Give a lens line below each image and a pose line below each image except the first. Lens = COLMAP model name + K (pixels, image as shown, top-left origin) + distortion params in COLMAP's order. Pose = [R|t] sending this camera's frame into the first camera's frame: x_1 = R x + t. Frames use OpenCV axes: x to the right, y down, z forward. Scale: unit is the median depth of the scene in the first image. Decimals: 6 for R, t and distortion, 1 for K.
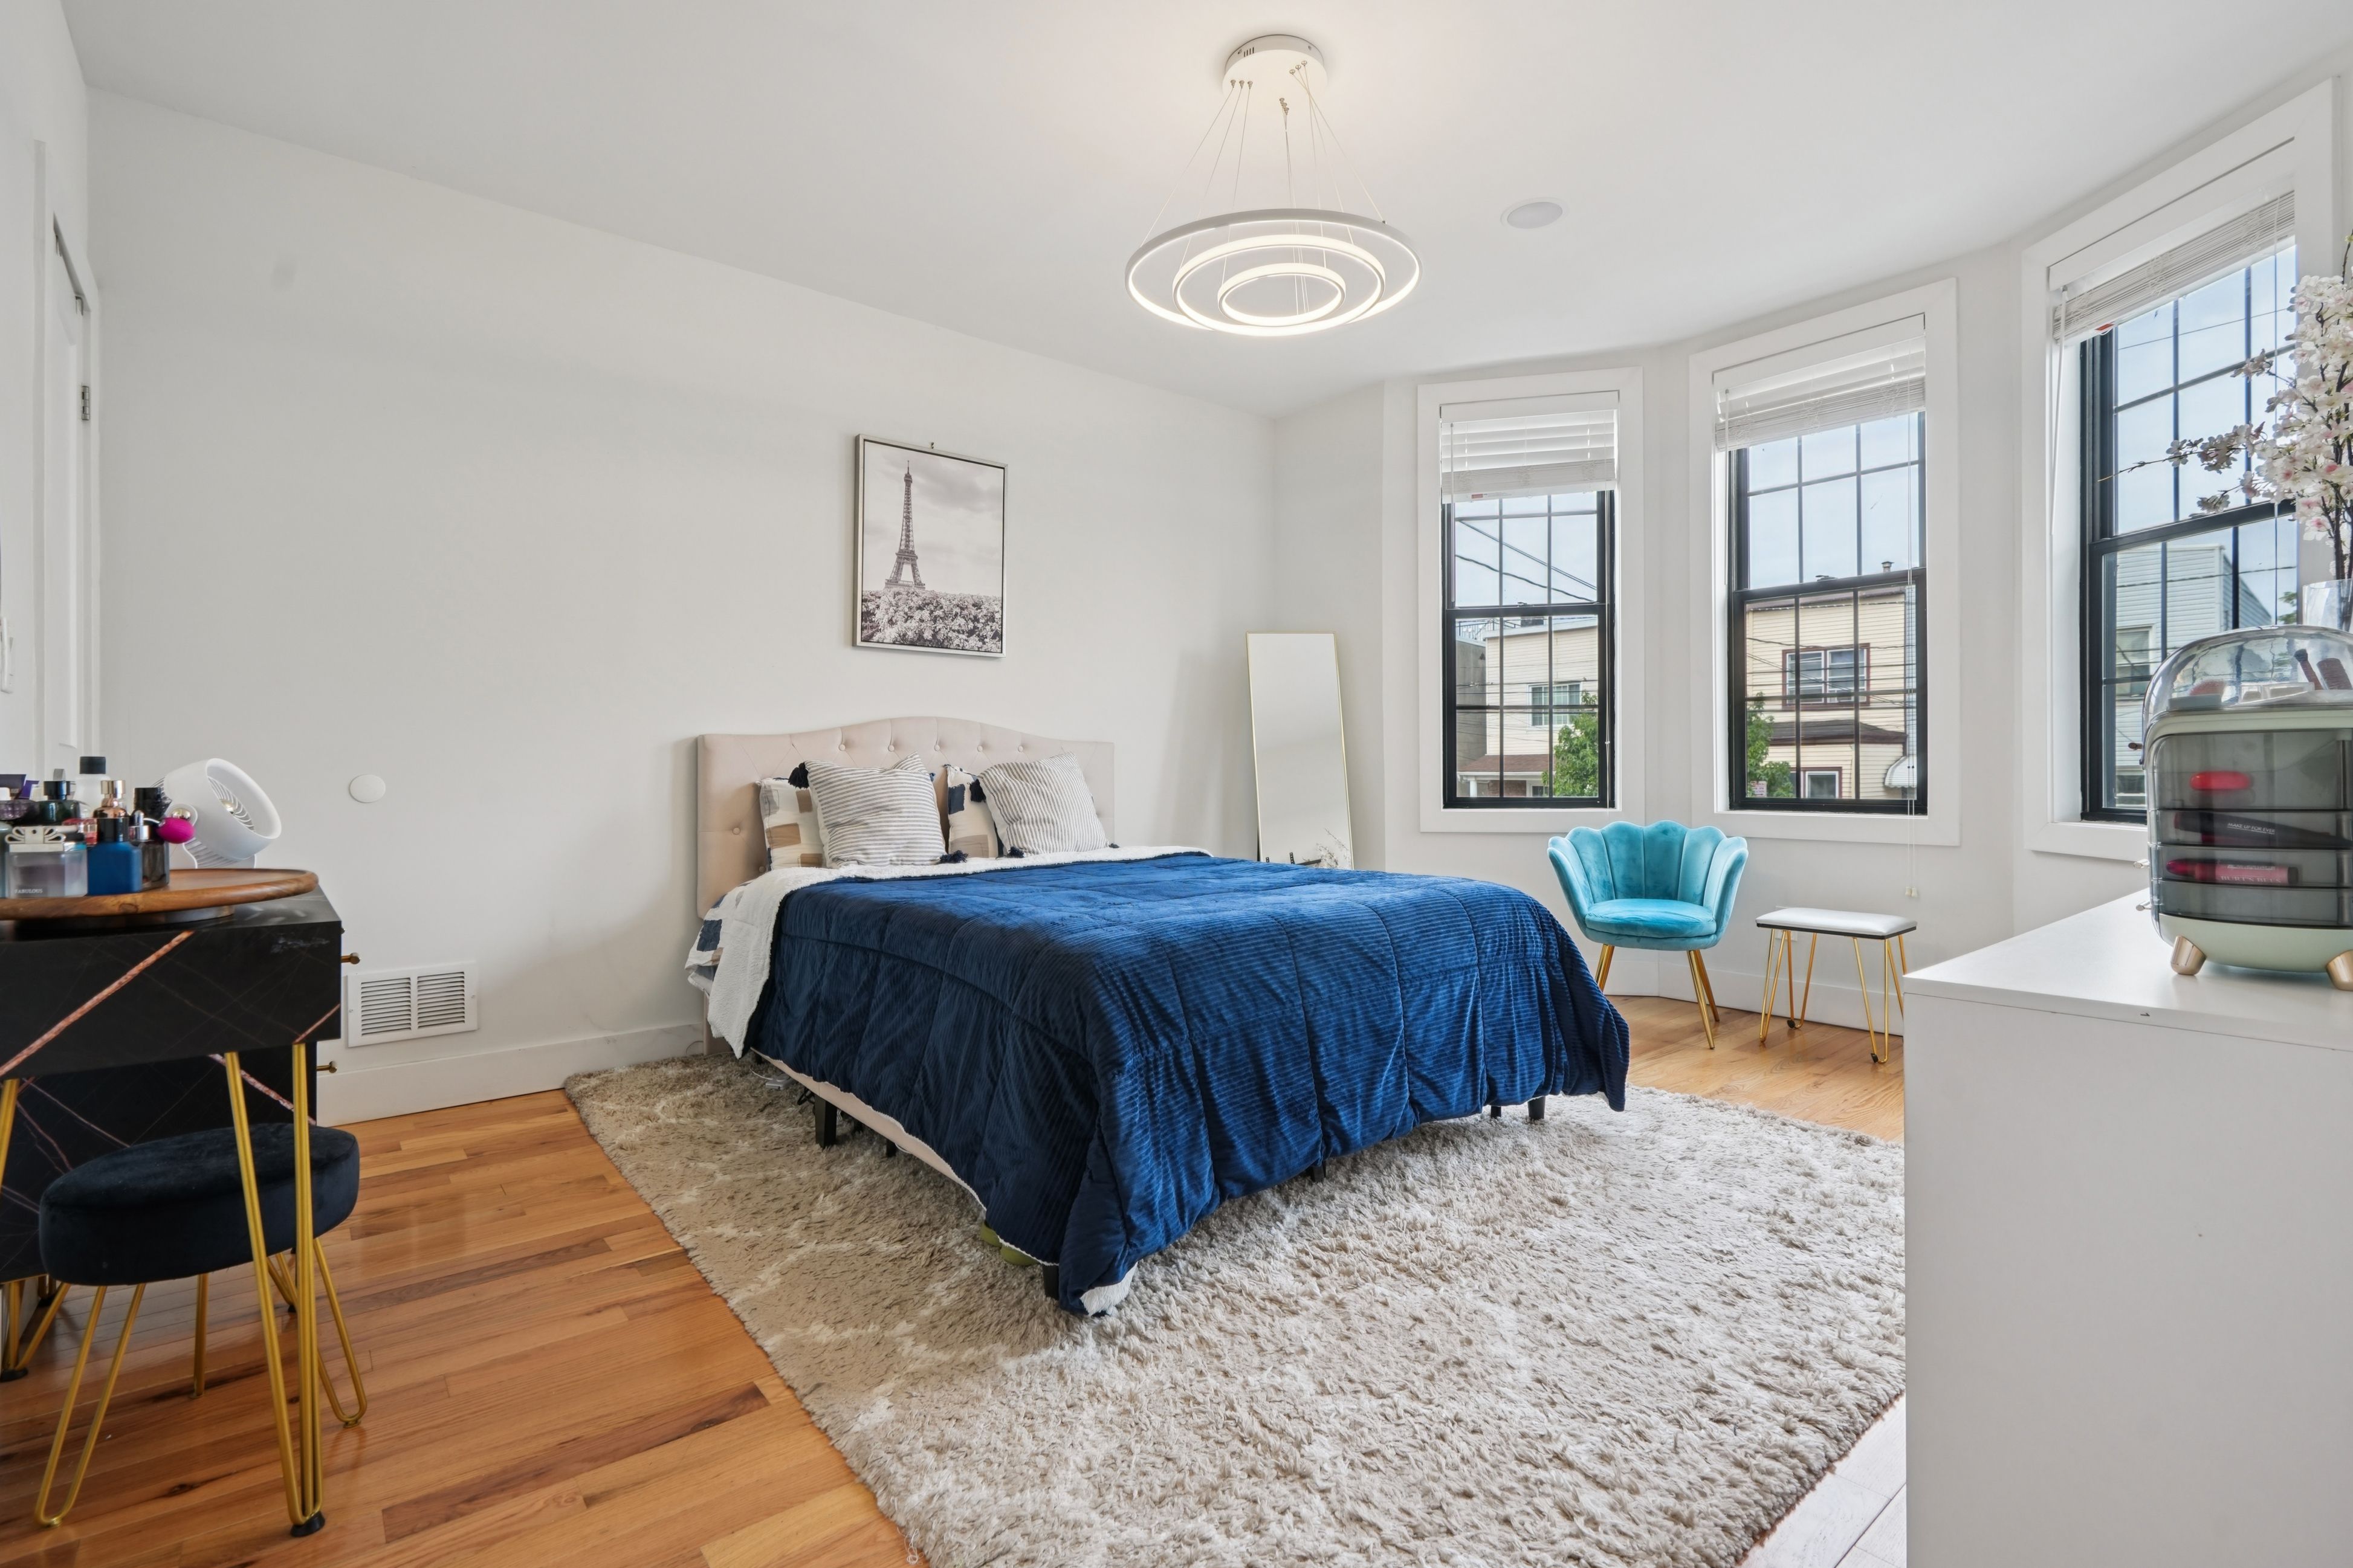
lens RADIAL K [[1081.0, 0, 1161.5], [0, 1081.0, 785.3], [0, 0, 1]] dist [-0.005649, -0.000029]
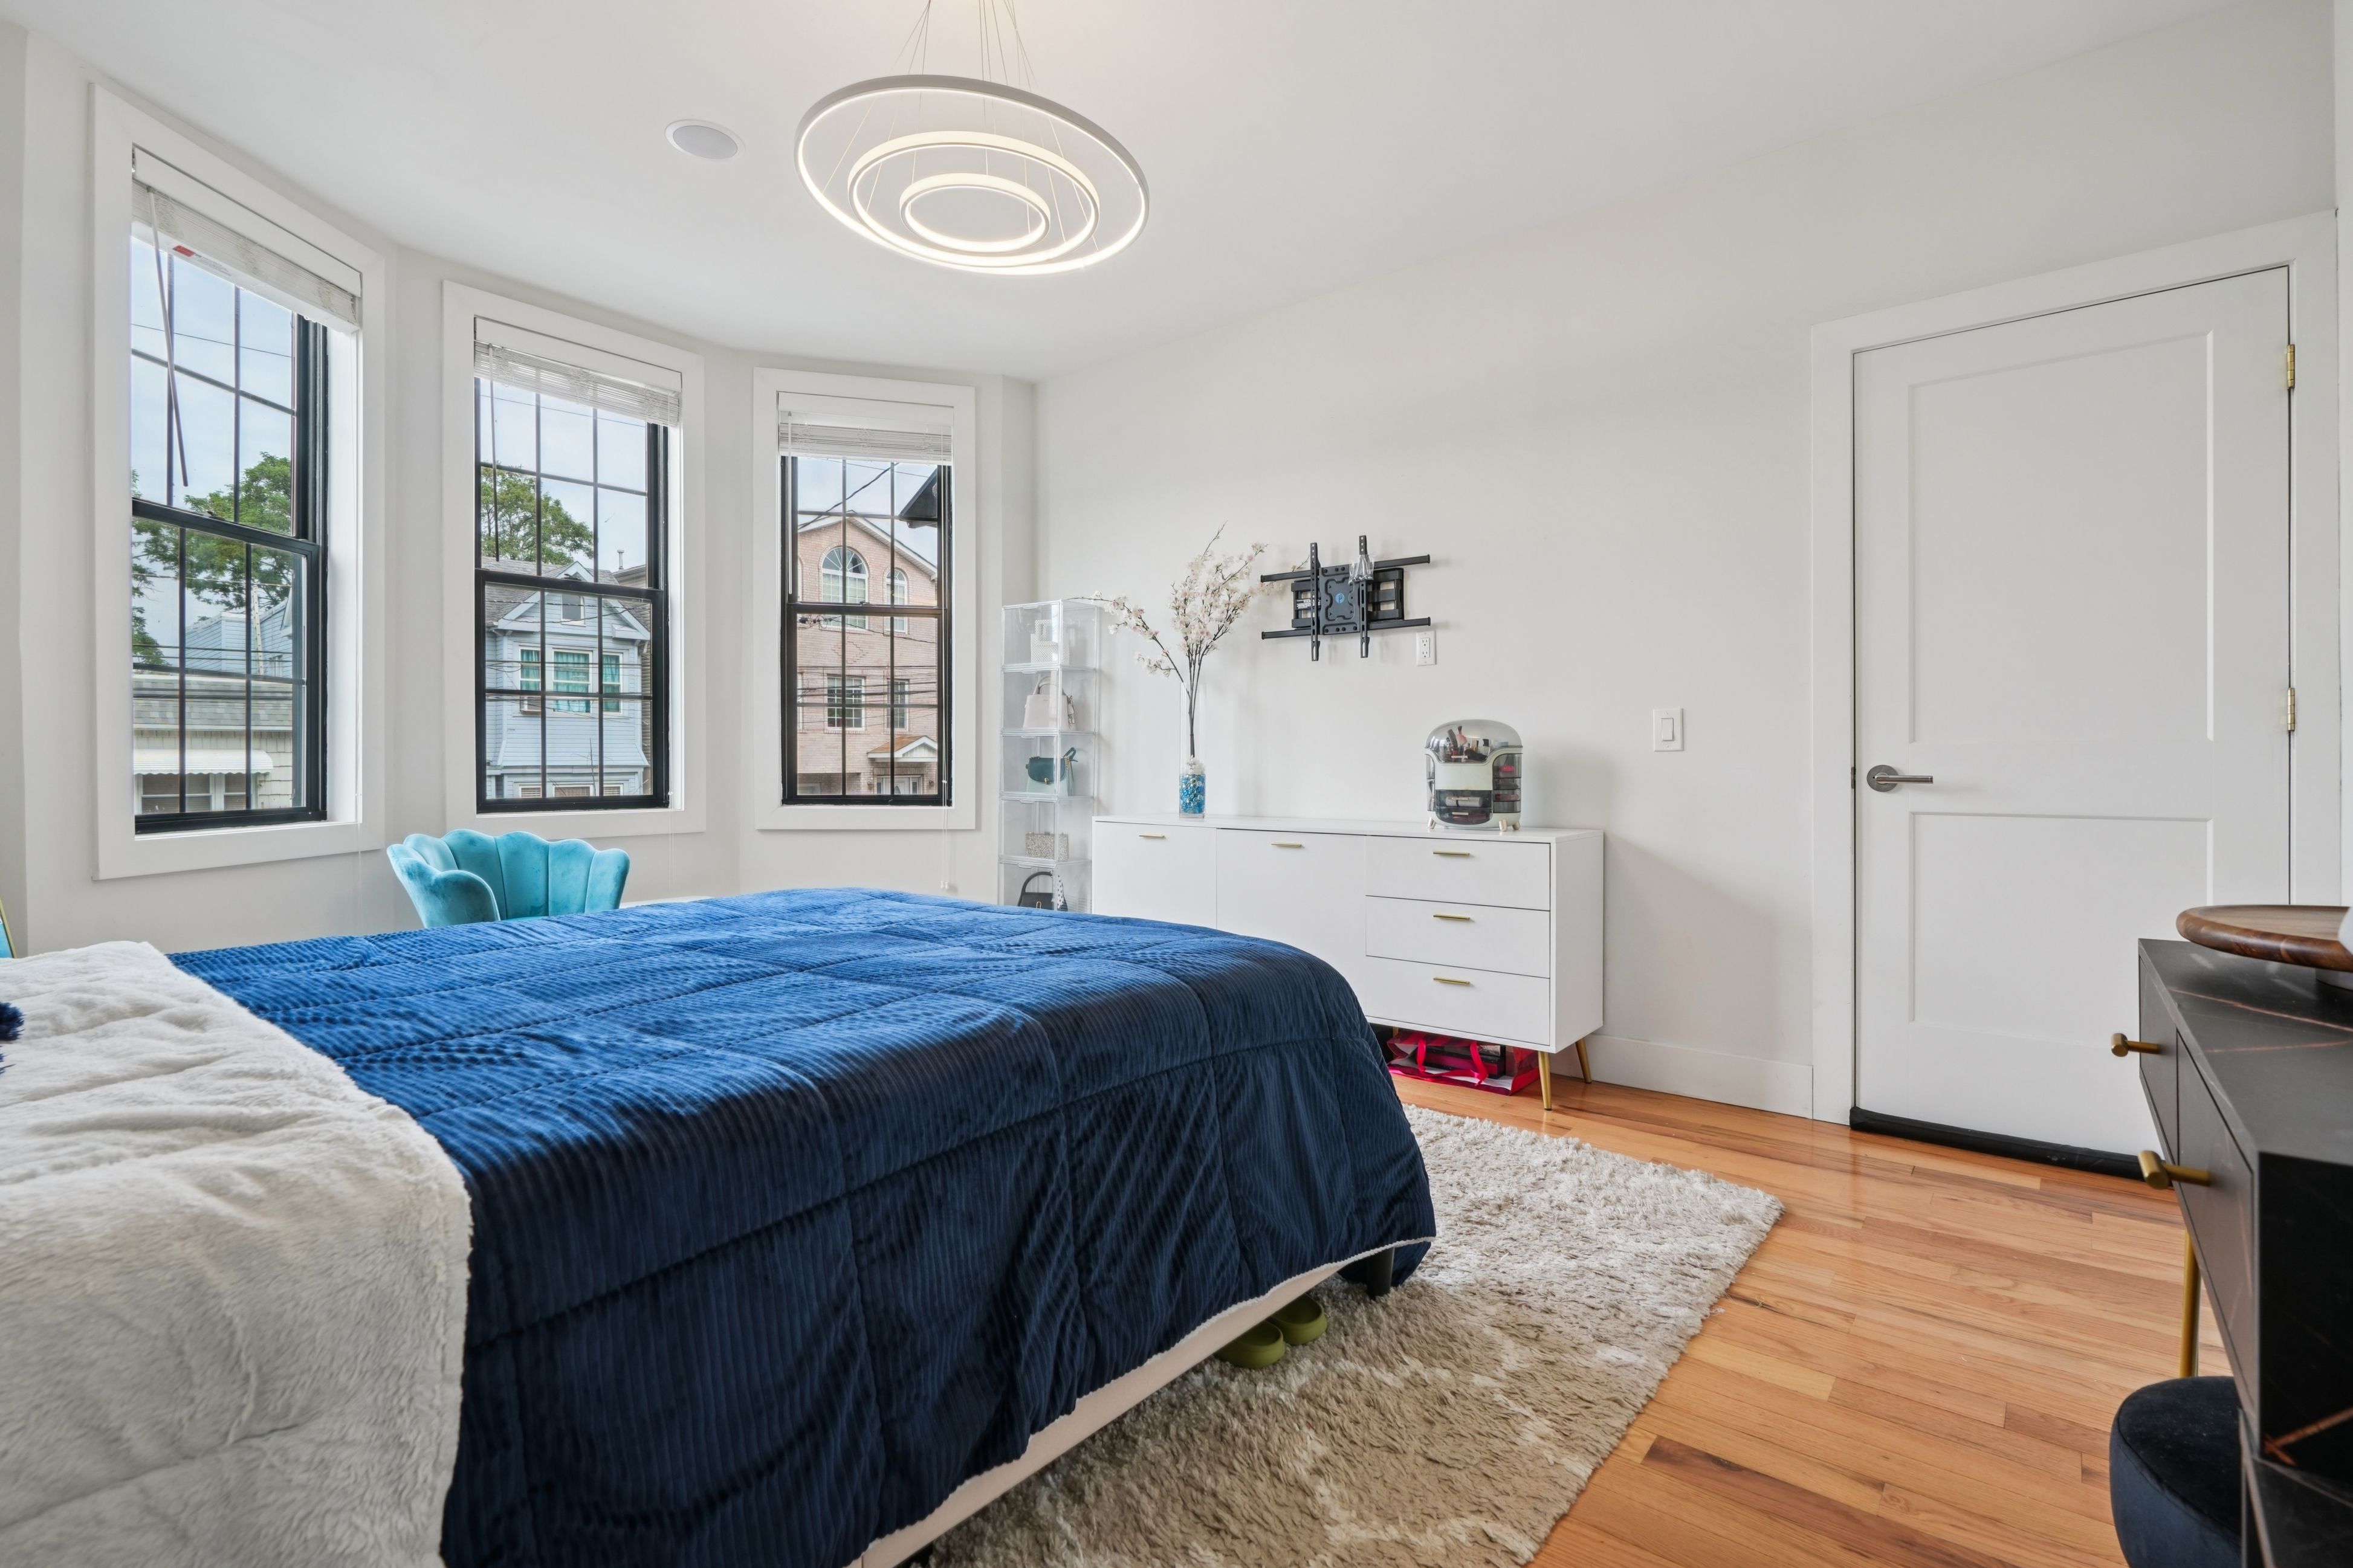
lens RADIAL K [[1081.0, 0, 1161.5], [0, 1081.0, 785.3], [0, 0, 1]] dist [-0.005649, -0.000029]
pose [[-0.188575, -0.017871, 0.981896, -0.285524], [0.013256, 0.999697, 0.020741, -0.005889], [-0.981969, 0.016927, -0.188281, 0.379352]]
